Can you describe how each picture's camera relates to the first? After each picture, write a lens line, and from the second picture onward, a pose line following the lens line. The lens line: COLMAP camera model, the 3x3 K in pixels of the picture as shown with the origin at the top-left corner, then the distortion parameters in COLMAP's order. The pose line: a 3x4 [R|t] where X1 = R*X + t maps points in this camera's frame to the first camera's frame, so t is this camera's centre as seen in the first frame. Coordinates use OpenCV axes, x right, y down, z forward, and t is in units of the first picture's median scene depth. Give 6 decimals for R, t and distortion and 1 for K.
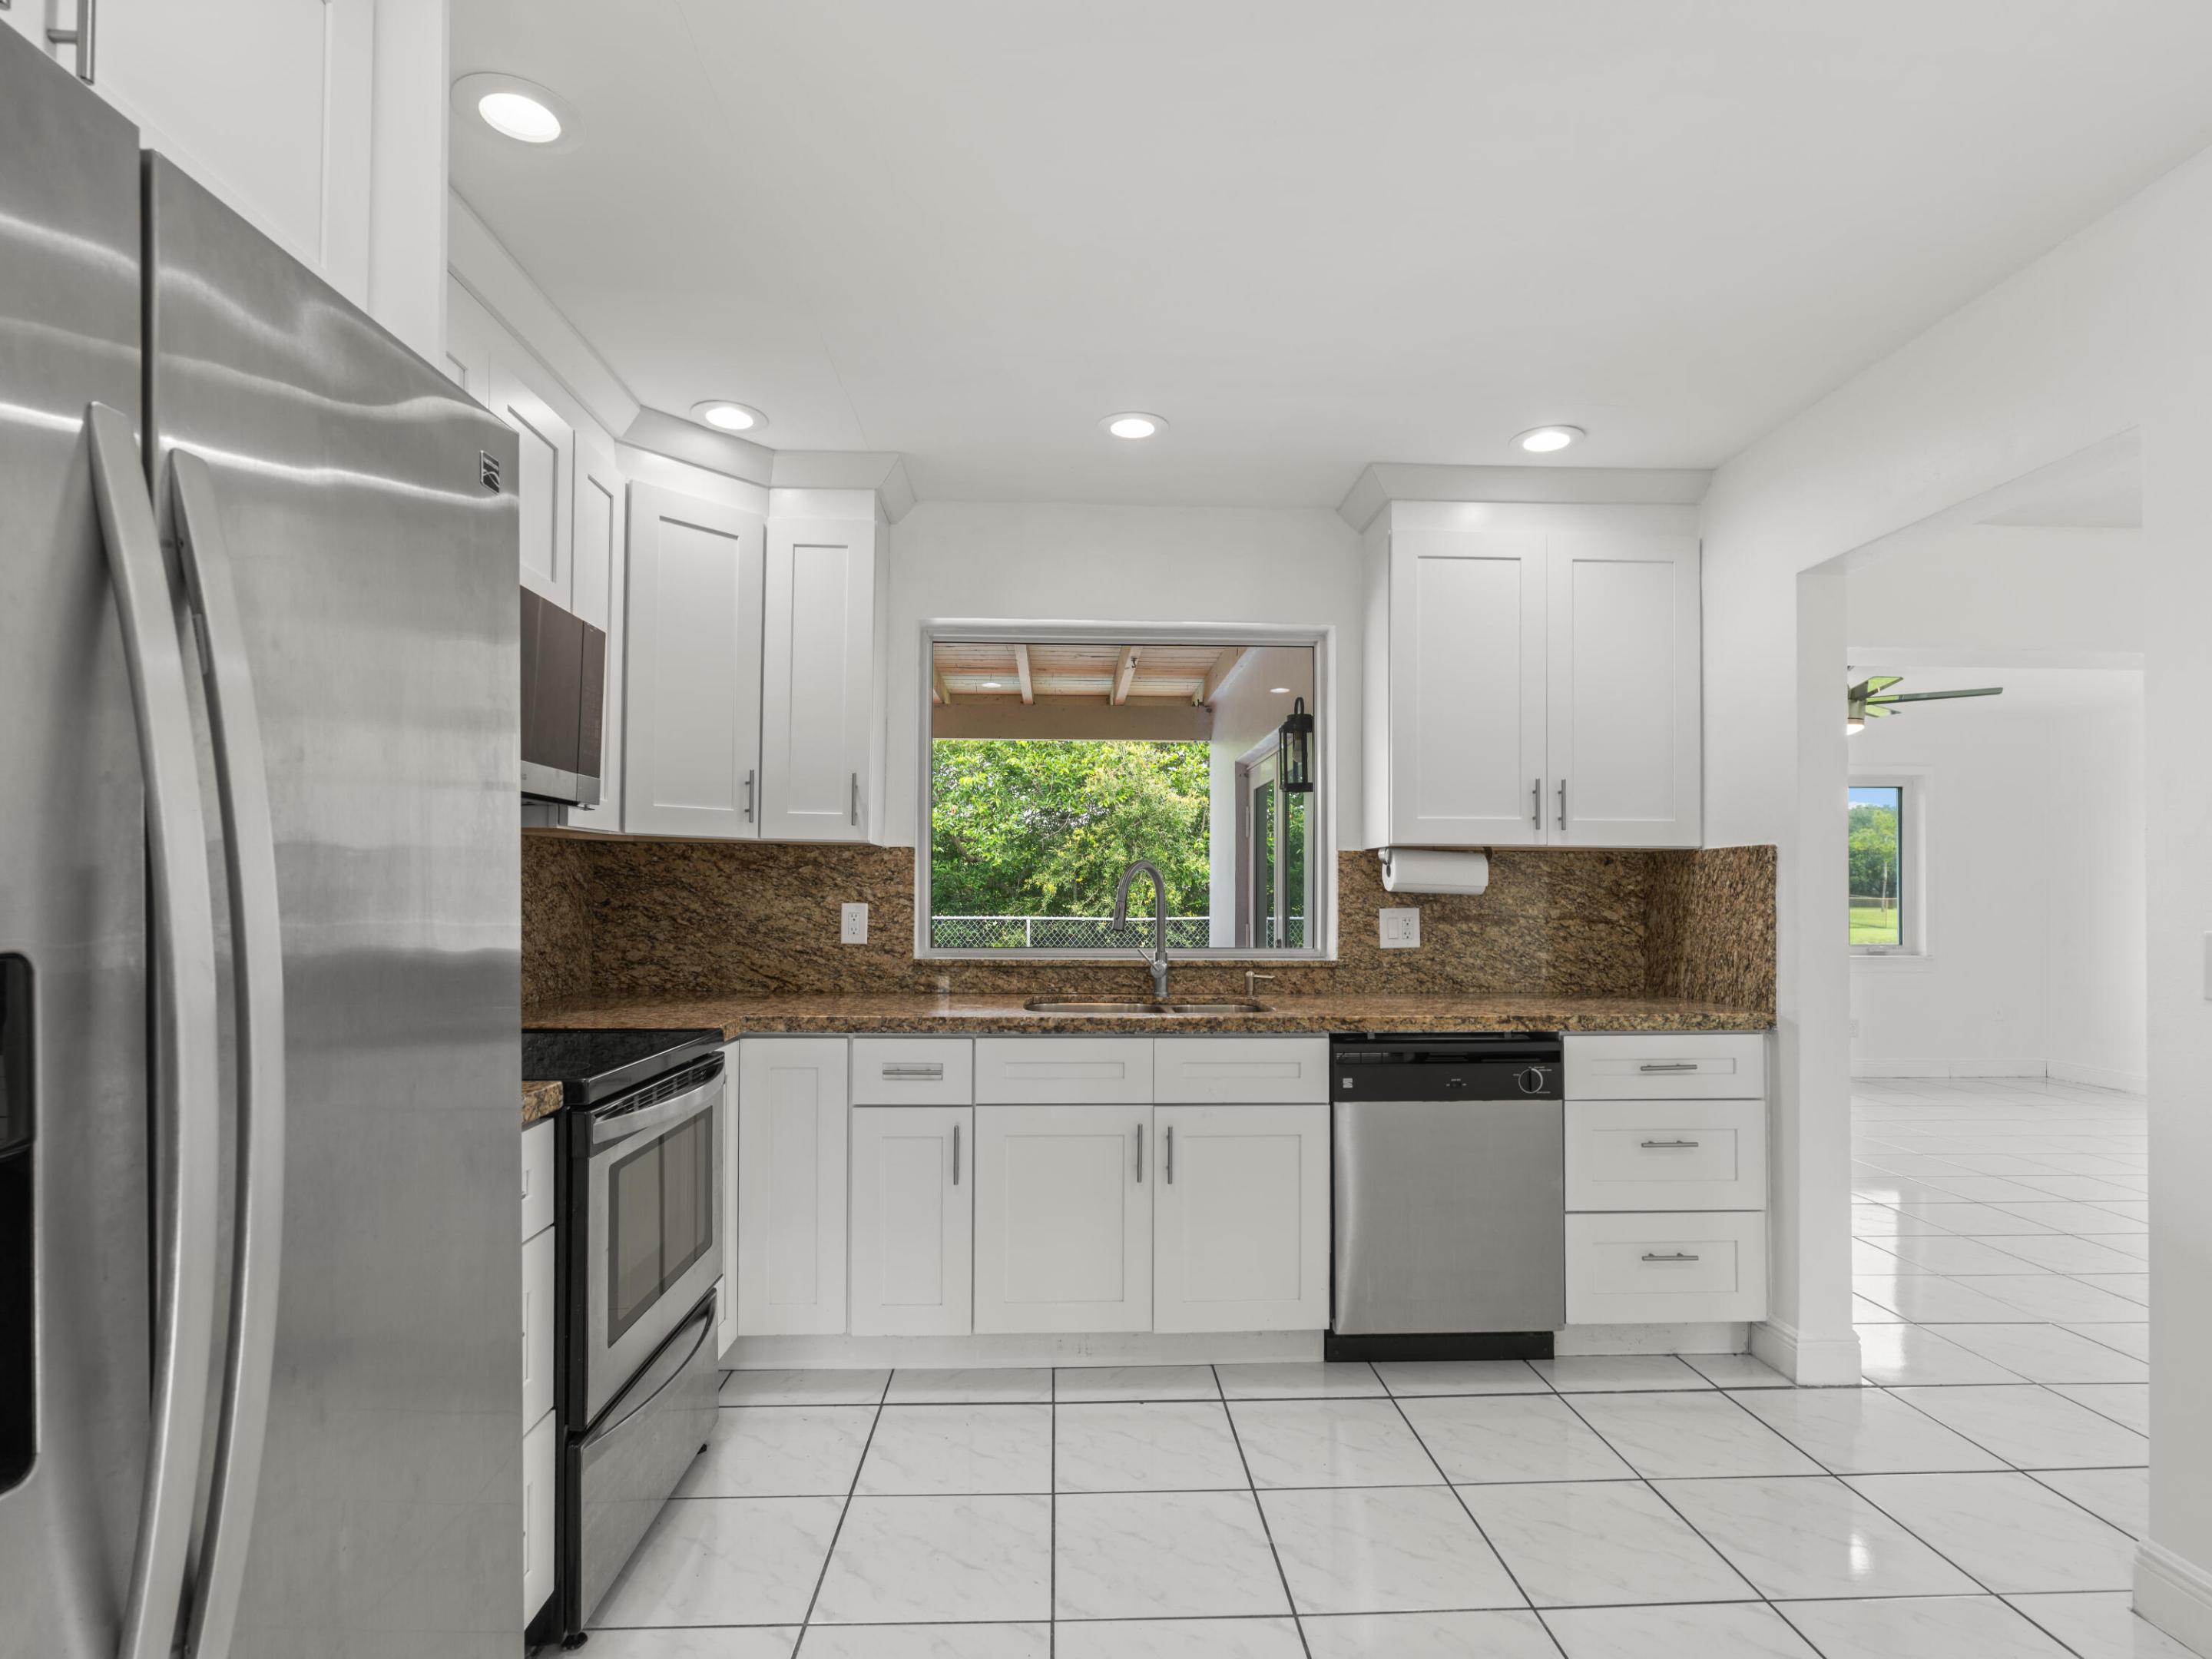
lens RADIAL K [[1120.4, 0, 1099.6], [0, 1120.4, 881.0], [0, 0, 1]] dist [-0.003943, 0.001102]
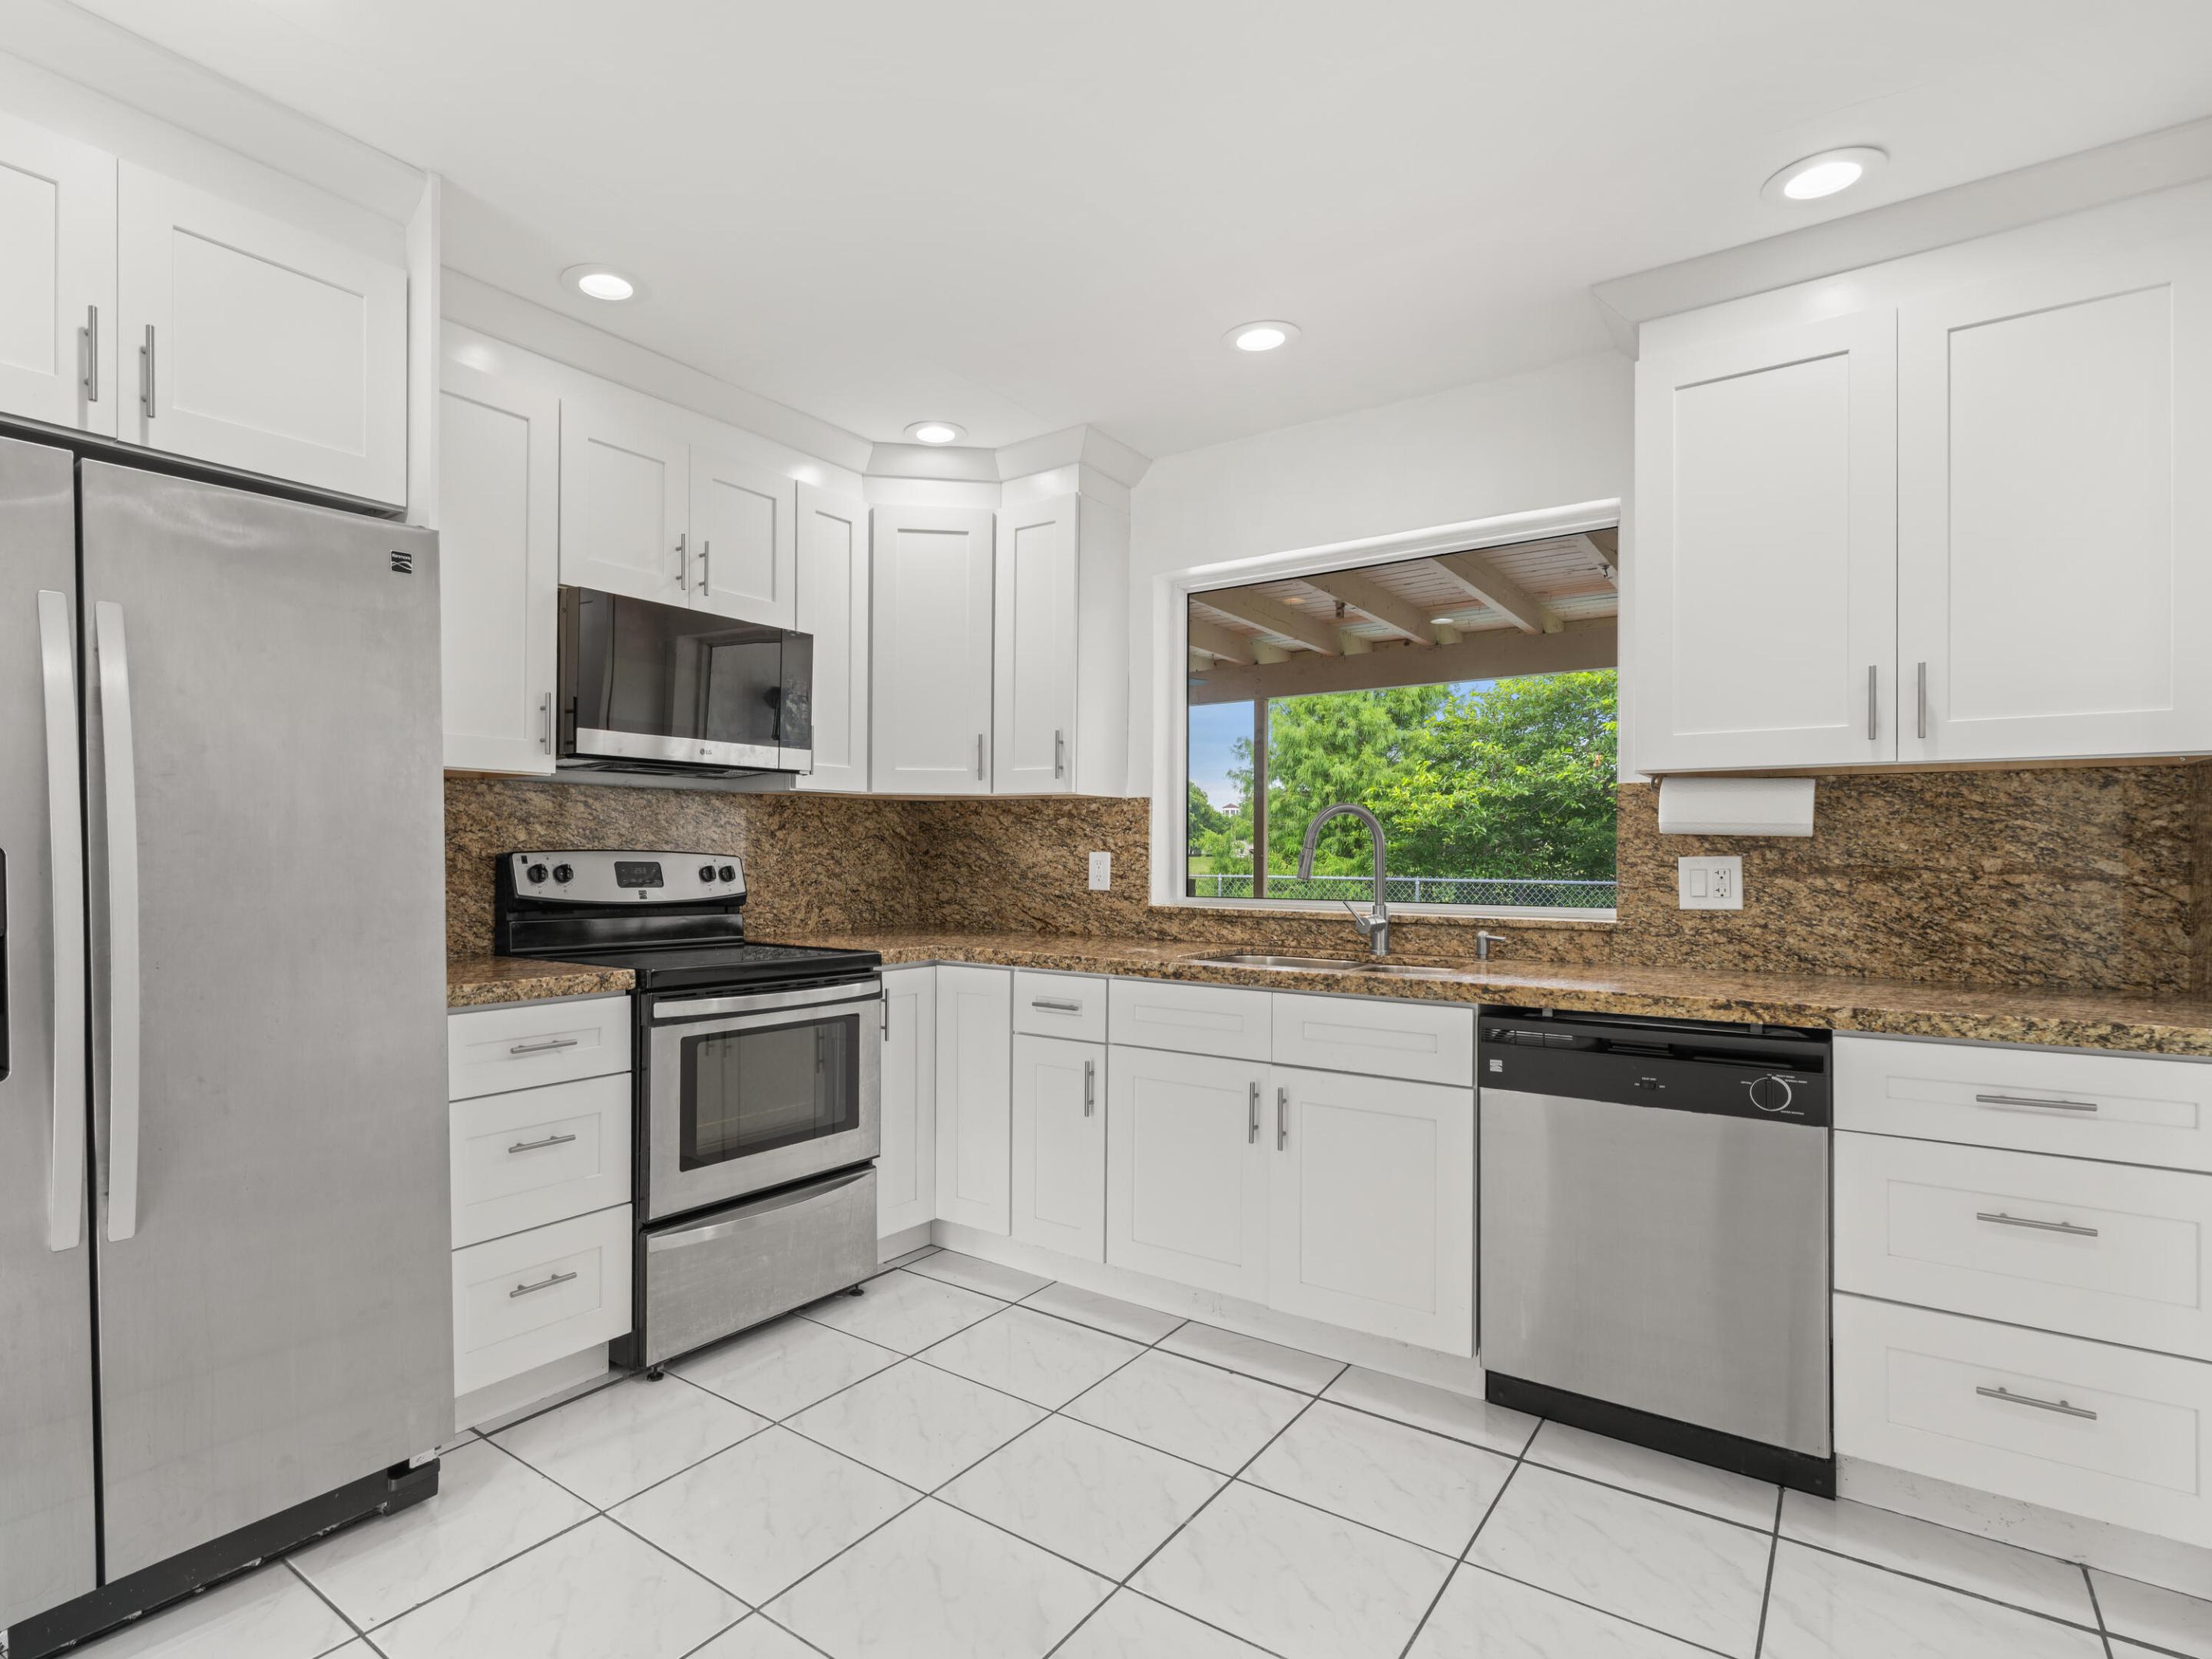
lens RADIAL K [[1120.4, 0, 1019.3], [0, 1120.4, 863.8], [0, 0, 1]] dist [-0.003943, 0.001102]
pose [[0.767279, 0.002533, -0.641309, 0.457900], [0.006086, 0.999918, 0.011231, 0.020696], [0.641285, -0.012521, 0.767201, 0.145213]]
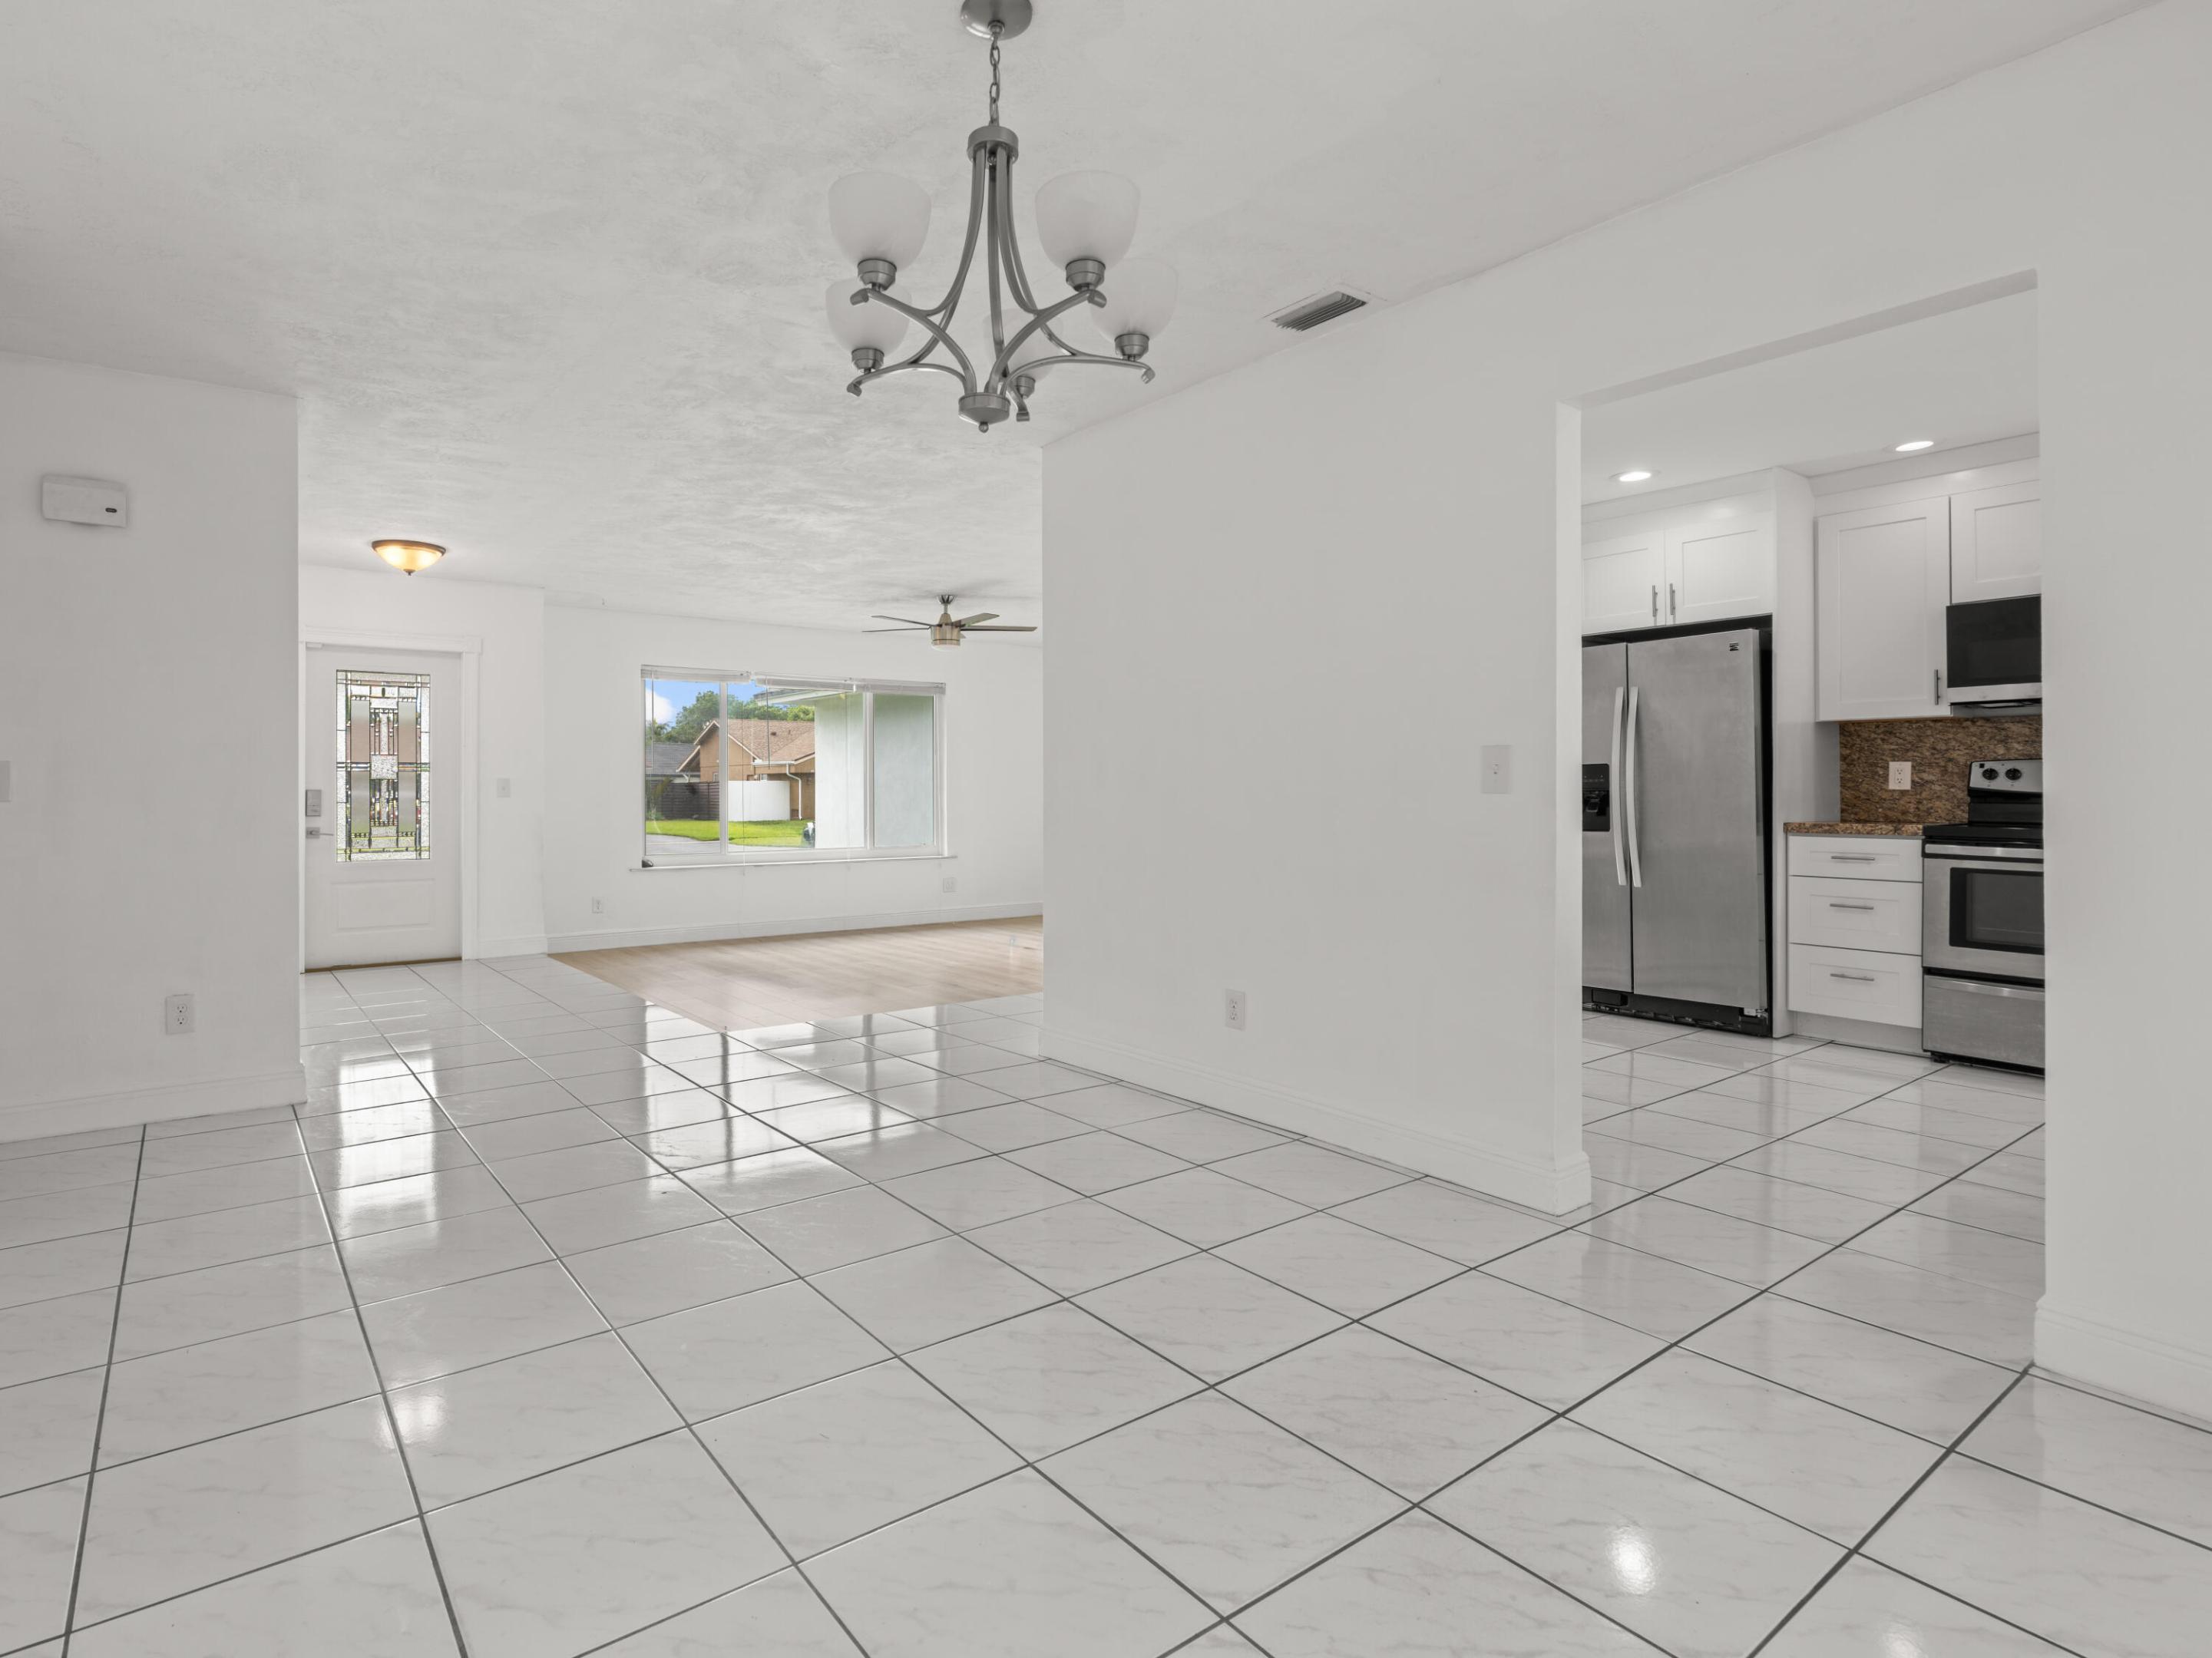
lens RADIAL K [[1120.2, 0, 975.1], [0, 1120.2, 784.5], [0, 0, 1]] dist [-0.003943, 0.001102]
pose [[-0.837846, -0.002476, -0.545900, 1.521489], [0.004022, 0.999935, -0.010708, 0.061710], [0.545891, -0.011167, -0.837782, 1.118951]]
